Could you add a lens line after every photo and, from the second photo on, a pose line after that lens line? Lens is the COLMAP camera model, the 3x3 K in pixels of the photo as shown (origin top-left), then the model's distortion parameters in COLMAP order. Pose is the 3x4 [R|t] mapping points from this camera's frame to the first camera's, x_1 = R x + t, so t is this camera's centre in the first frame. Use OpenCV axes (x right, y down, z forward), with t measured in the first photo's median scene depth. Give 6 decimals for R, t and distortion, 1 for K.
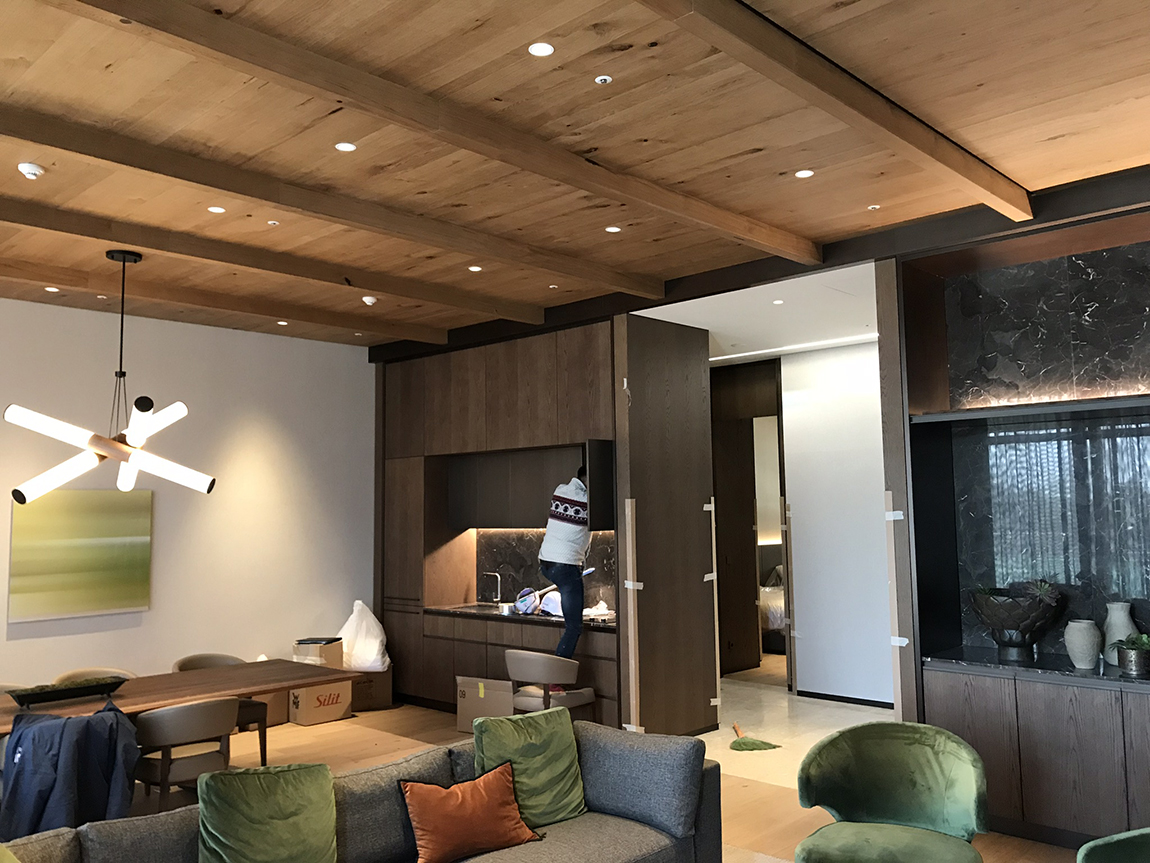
lens RADIAL K [[947.2, 0, 575.0], [0, 947.2, 431.5], [0, 0, 1]] dist [0.064814, -0.071588]
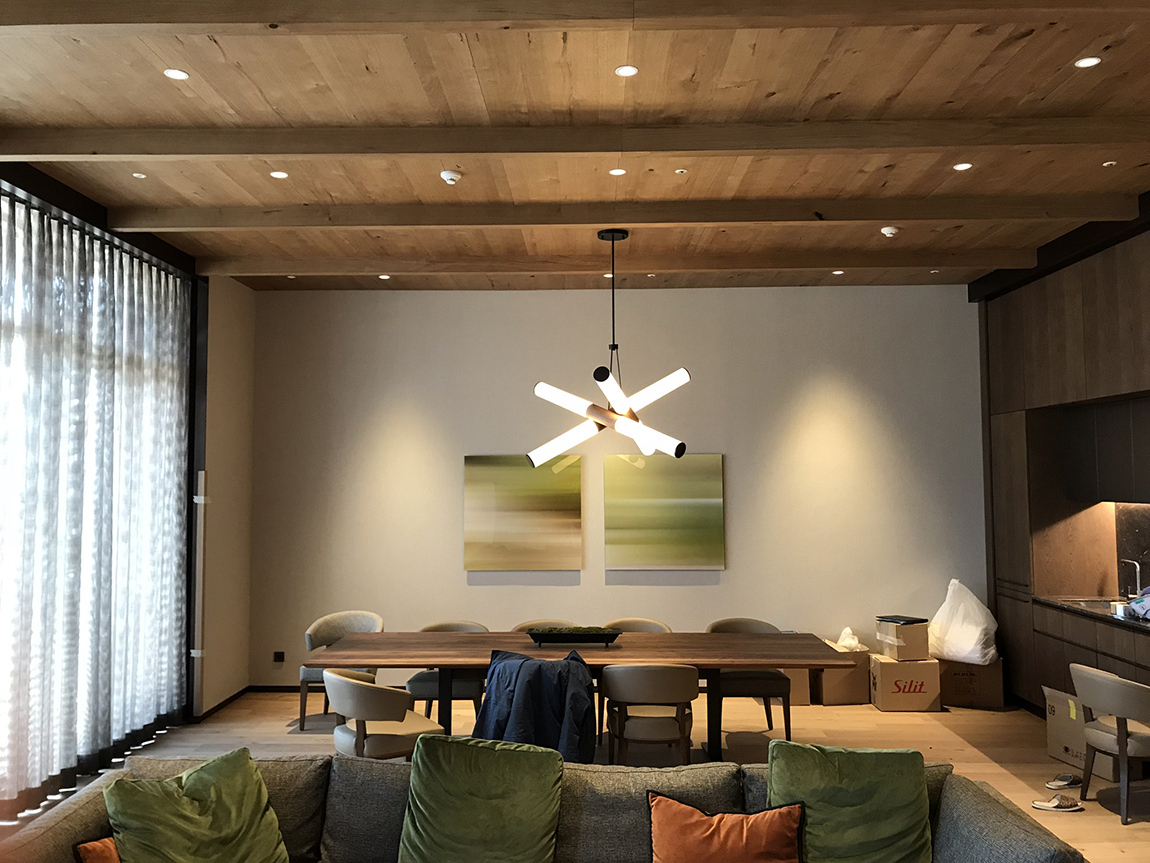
lens RADIAL K [[947.2, 0, 575.0], [0, 947.2, 431.5], [0, 0, 1]] dist [0.064814, -0.071588]
pose [[0.682426, -0.026774, -0.730464, 0.223931], [0.056133, 0.998297, 0.015851, 0.012876], [0.728796, -0.051821, 0.682768, 0.206939]]
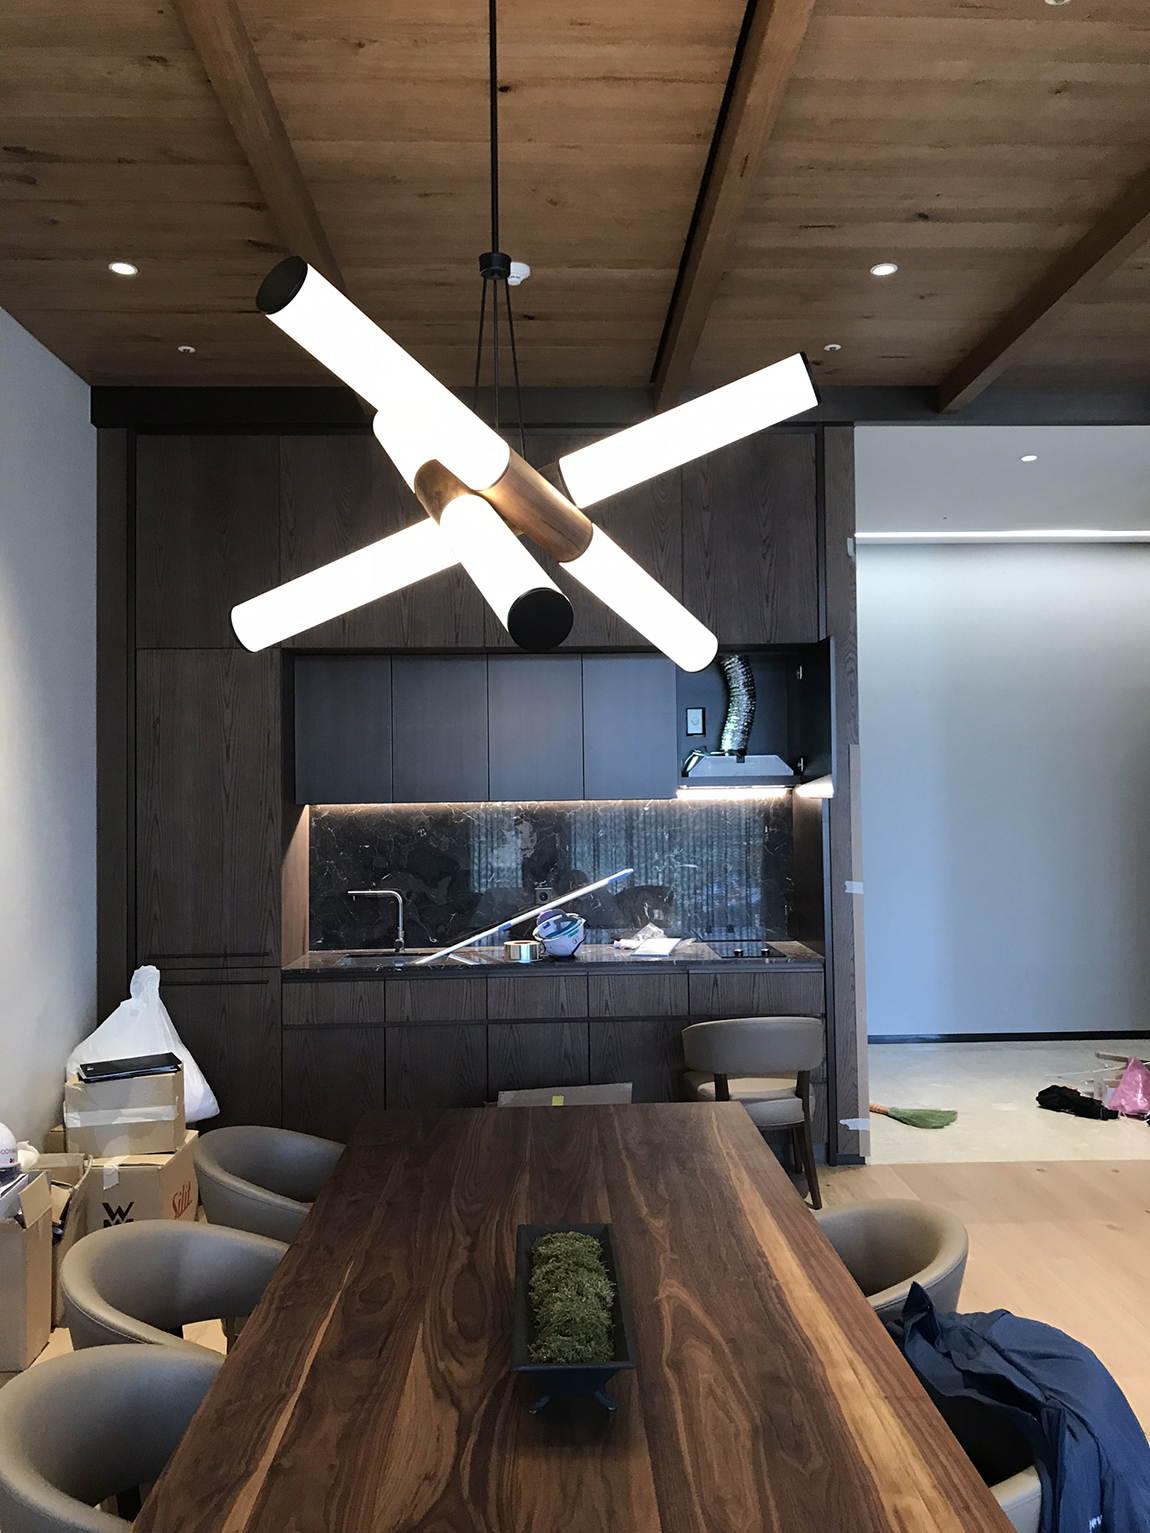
lens RADIAL K [[1262.7, 0, 575.0], [0, 1262.7, 766.5], [0, 0, 1]] dist [0.064814, -0.071588]
pose [[0.696897, 0.026510, 0.716682, -0.651455], [-0.056518, 0.998239, 0.018033, 0.083437], [-0.714941, -0.053073, 0.697167, 0.587534]]
